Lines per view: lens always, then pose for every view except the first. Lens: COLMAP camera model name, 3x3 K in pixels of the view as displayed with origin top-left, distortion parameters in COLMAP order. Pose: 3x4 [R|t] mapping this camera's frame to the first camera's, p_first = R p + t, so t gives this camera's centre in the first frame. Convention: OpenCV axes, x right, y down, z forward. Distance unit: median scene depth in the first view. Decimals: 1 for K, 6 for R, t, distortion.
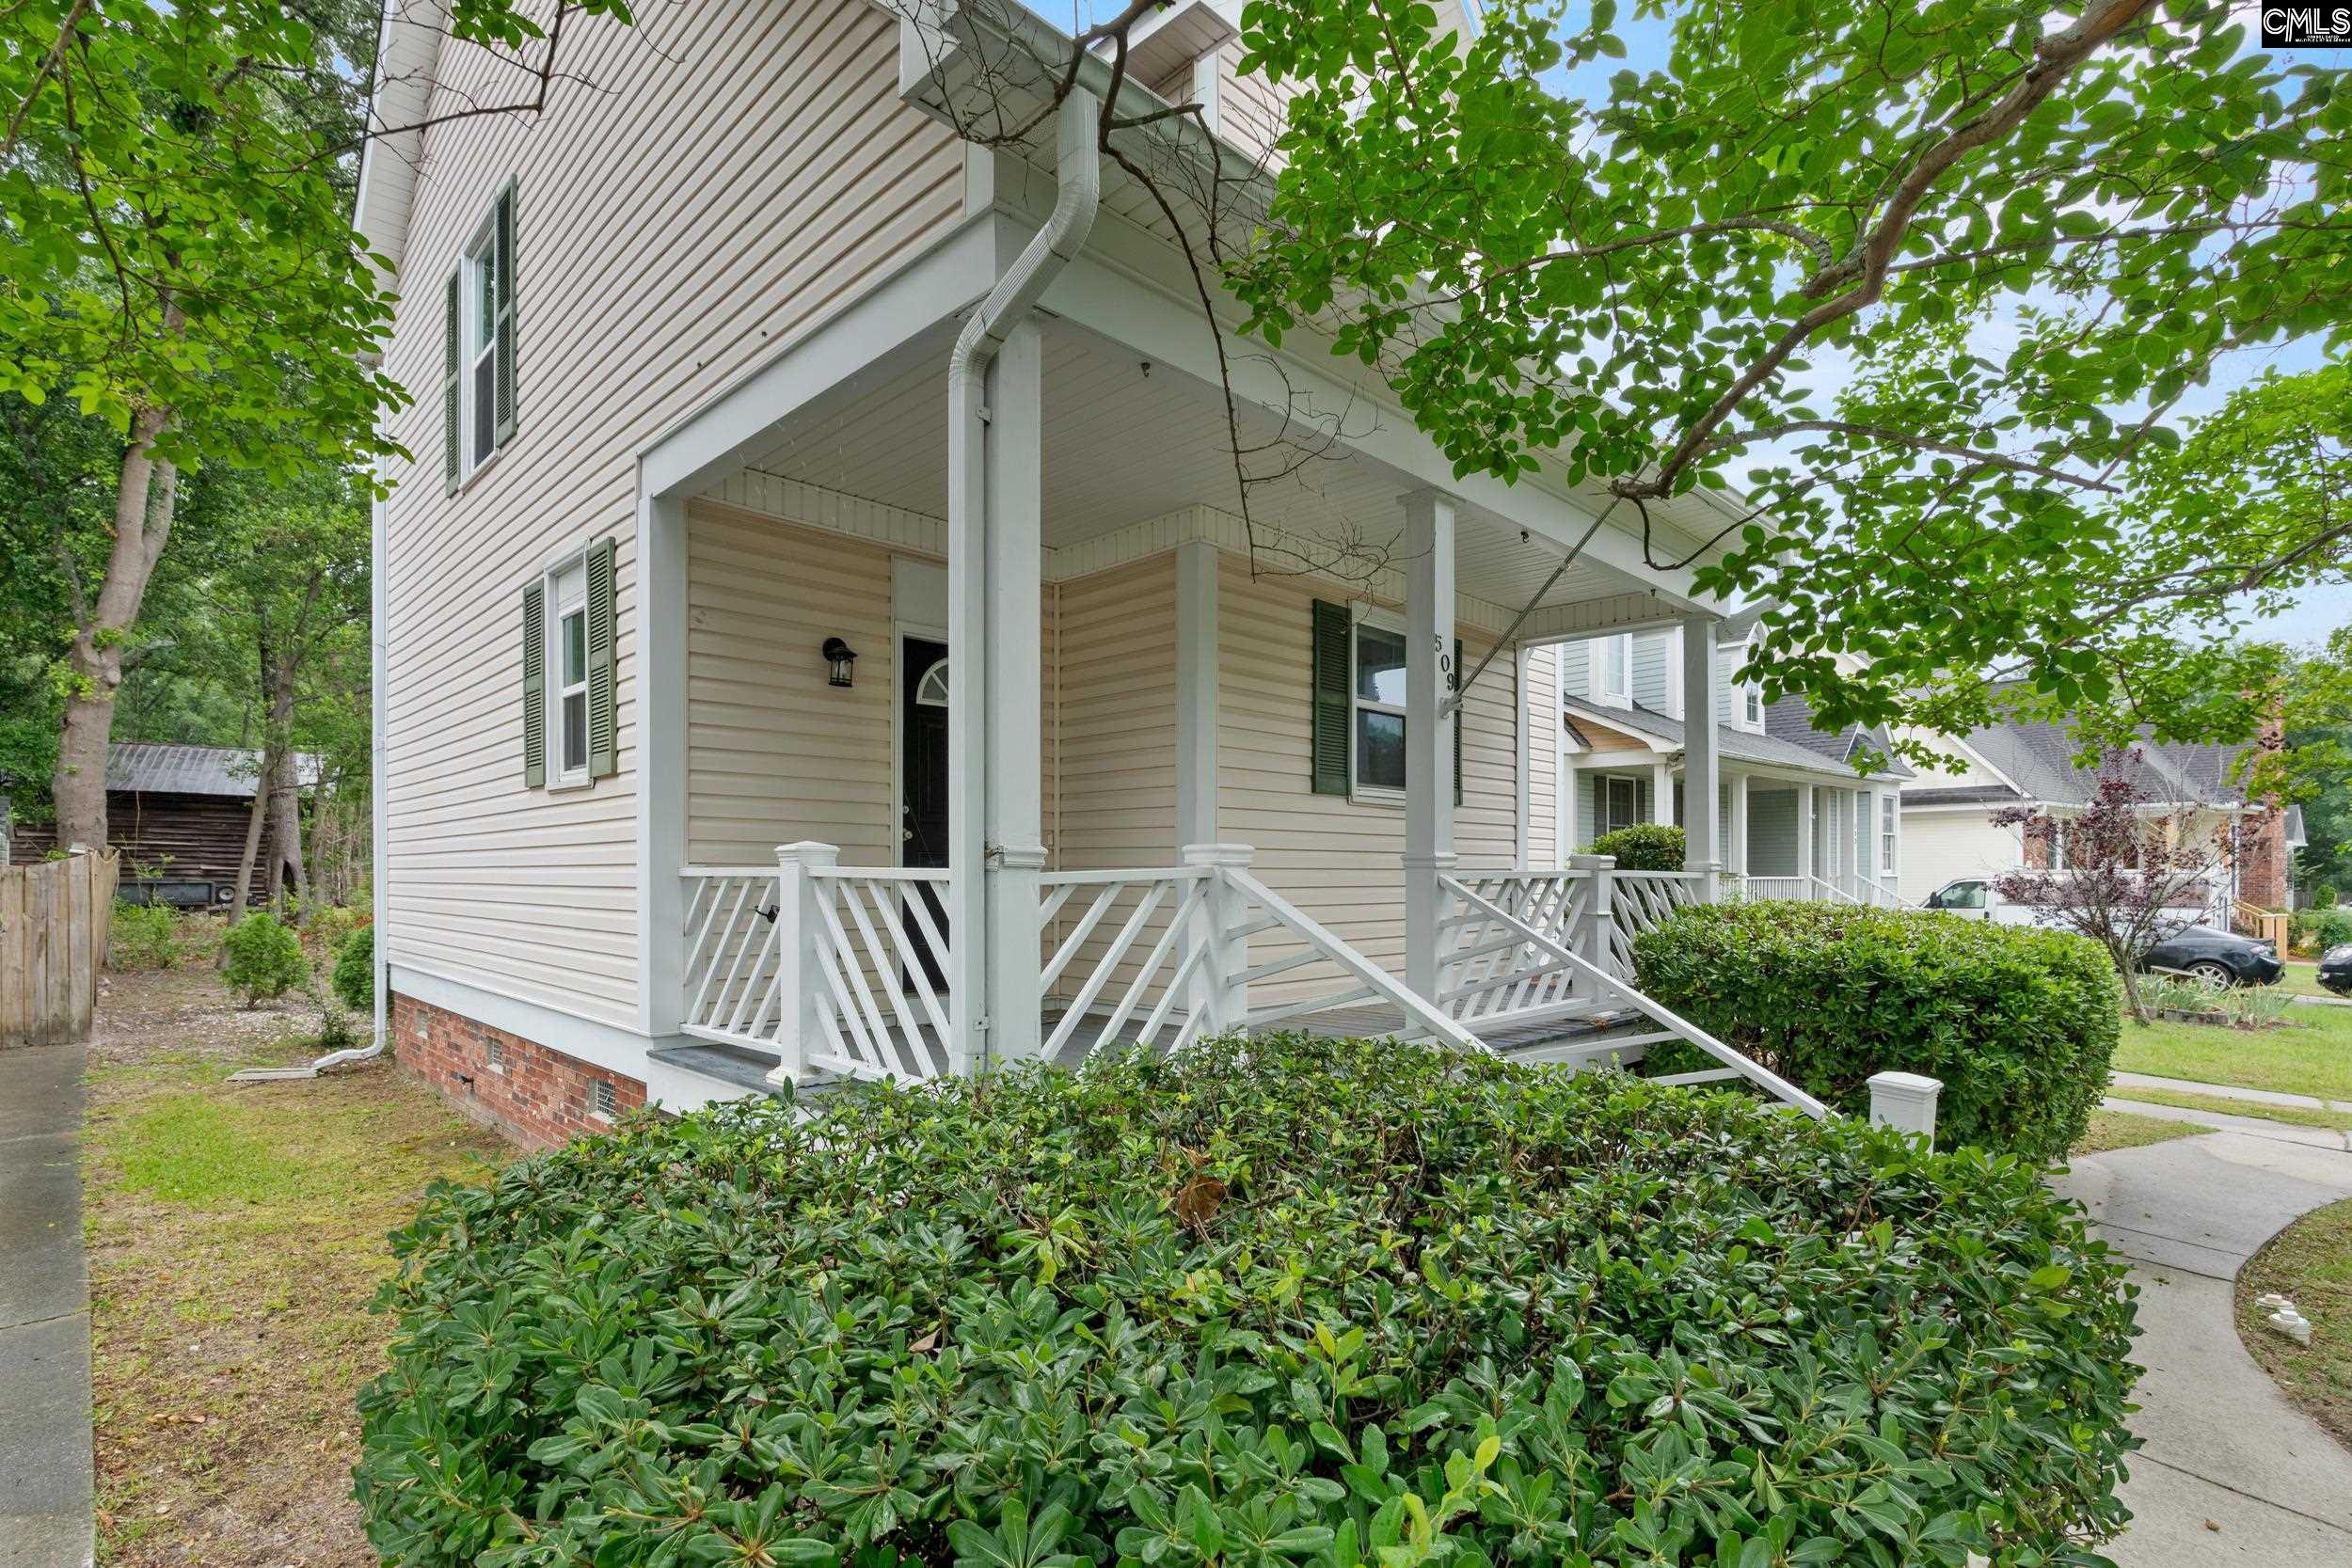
lens RADIAL K [[1094.9, 0, 1176.0], [0, 1094.9, 909.6], [0, 0, 1]] dist [0.000274, -0.000009]
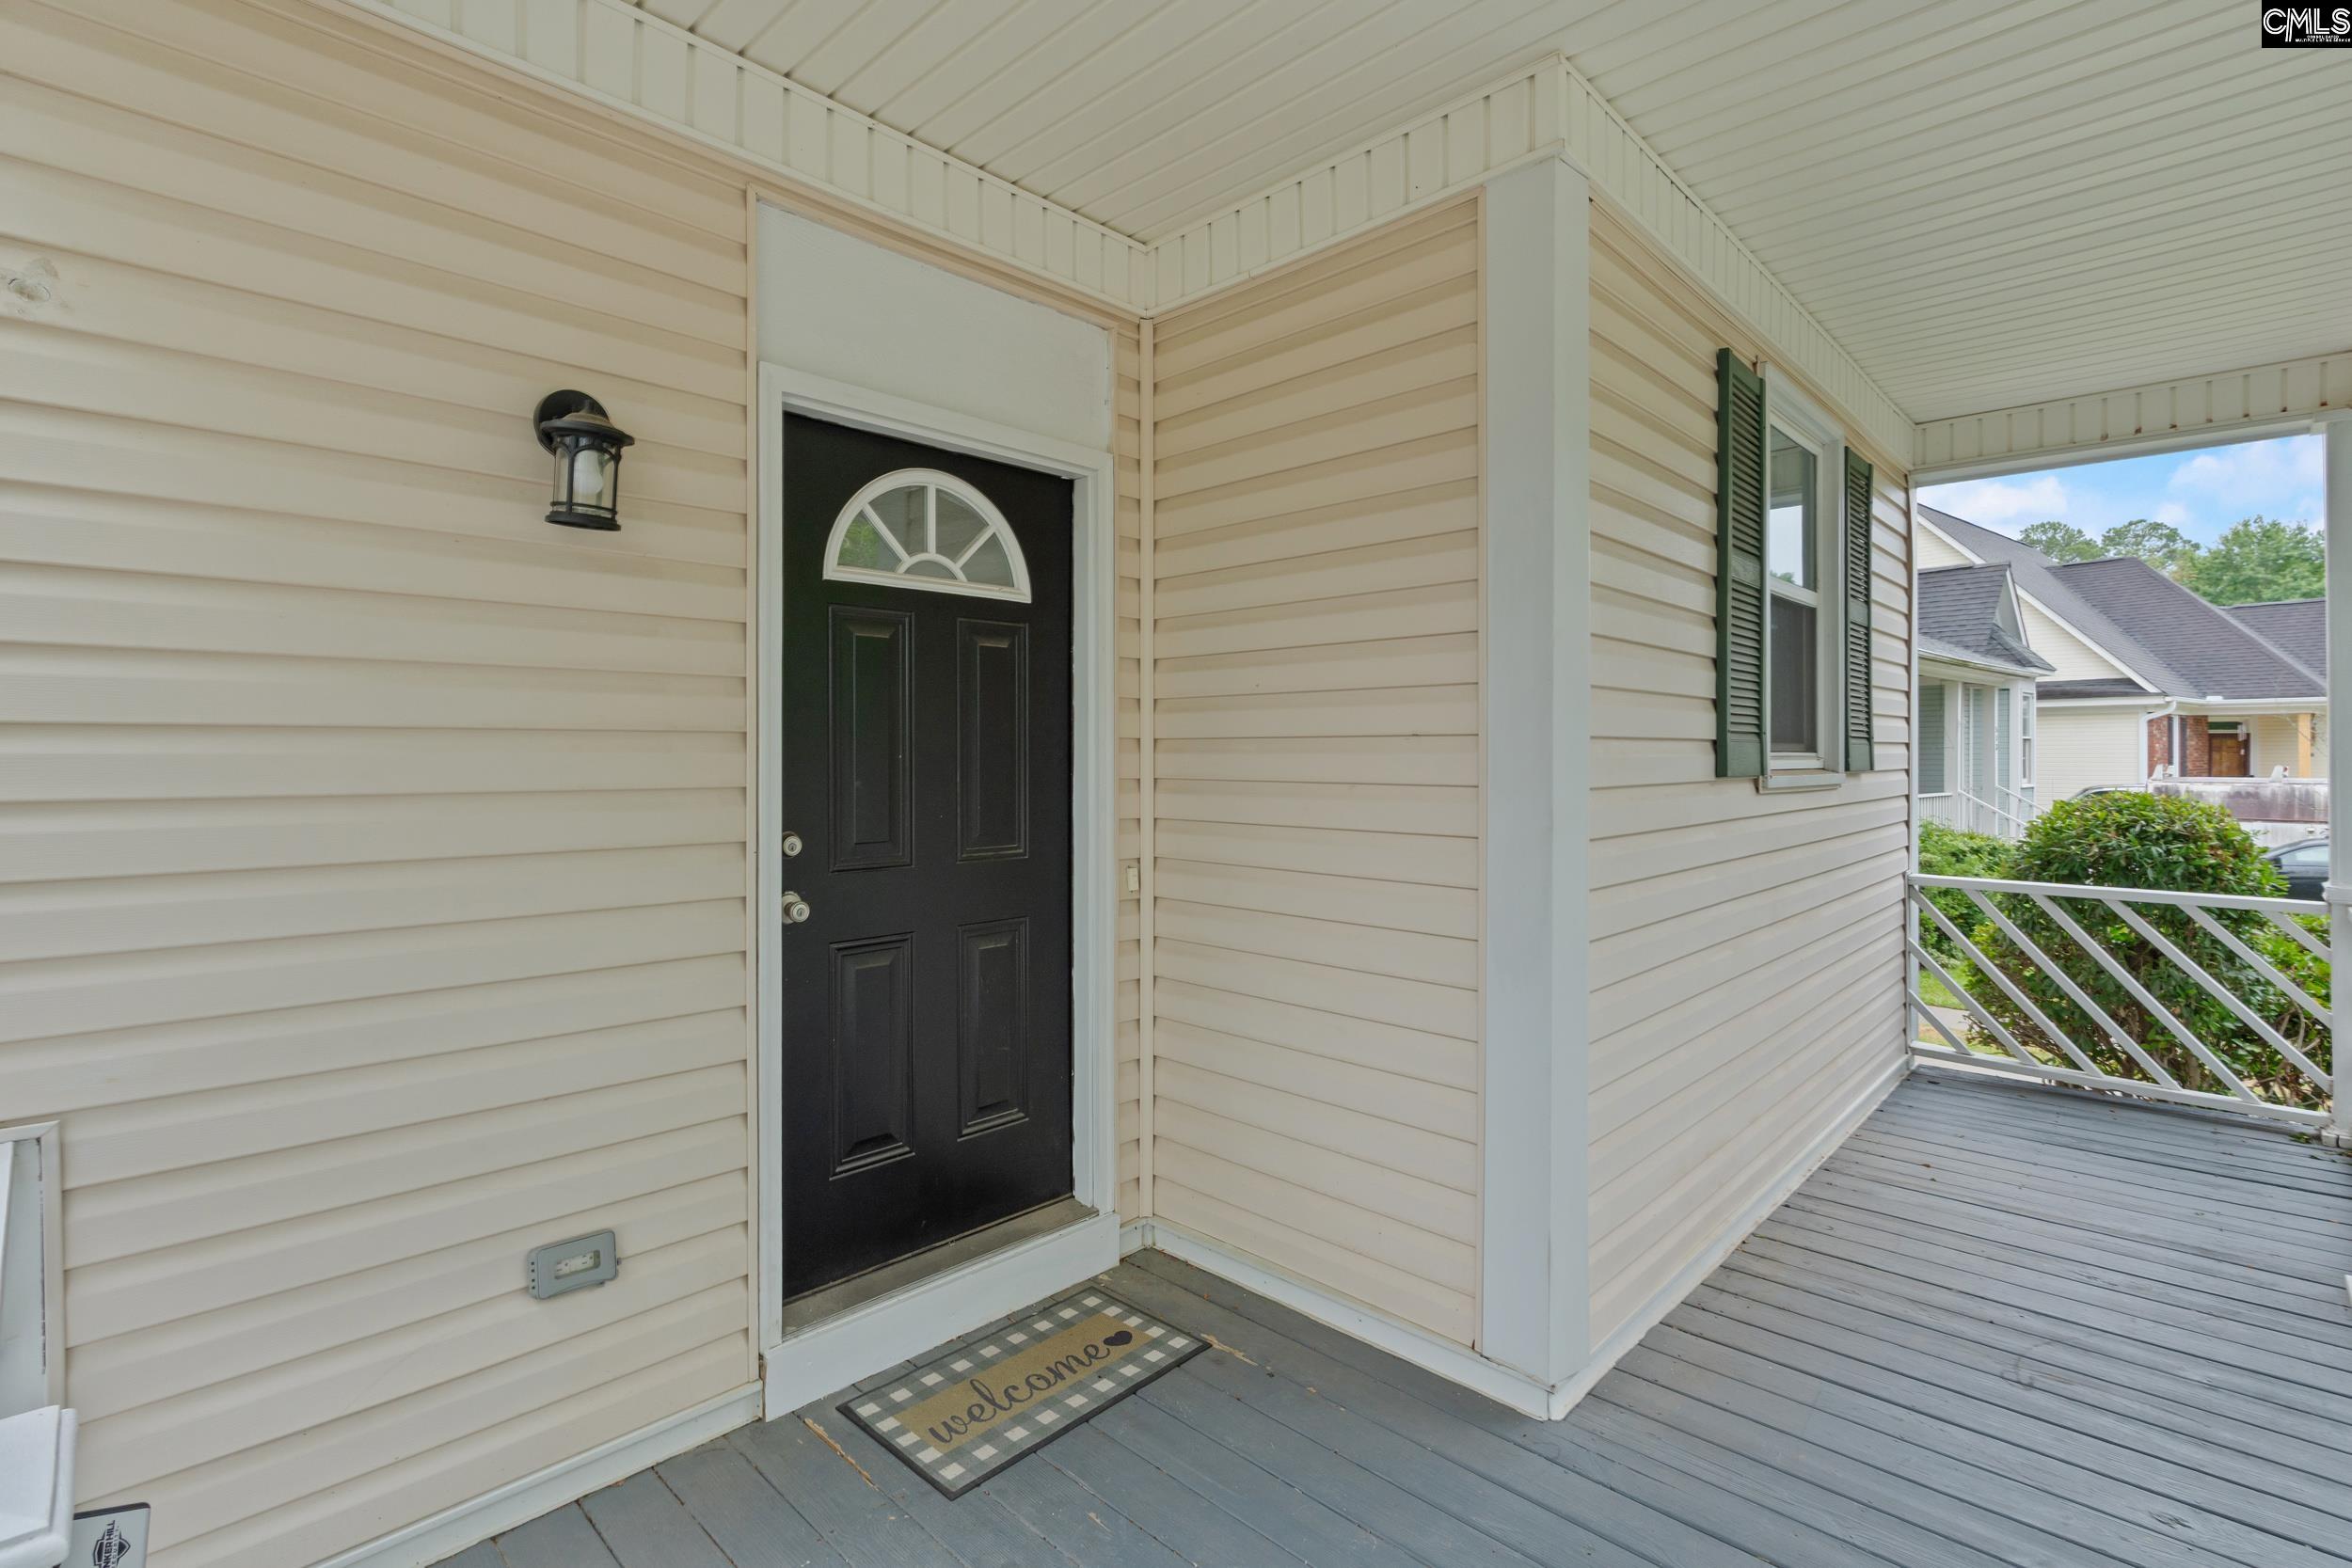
lens RADIAL K [[1088.6, 0, 1174.5], [0, 1088.6, 766.5], [0, 0, 1]] dist [0.000015, -0.000036]
pose [[0.999912, -0.001730, 0.013169, -0.113655], [0.002023, 0.999751, -0.022210, -0.110655], [-0.013127, 0.022235, 0.999667, 0.604123]]
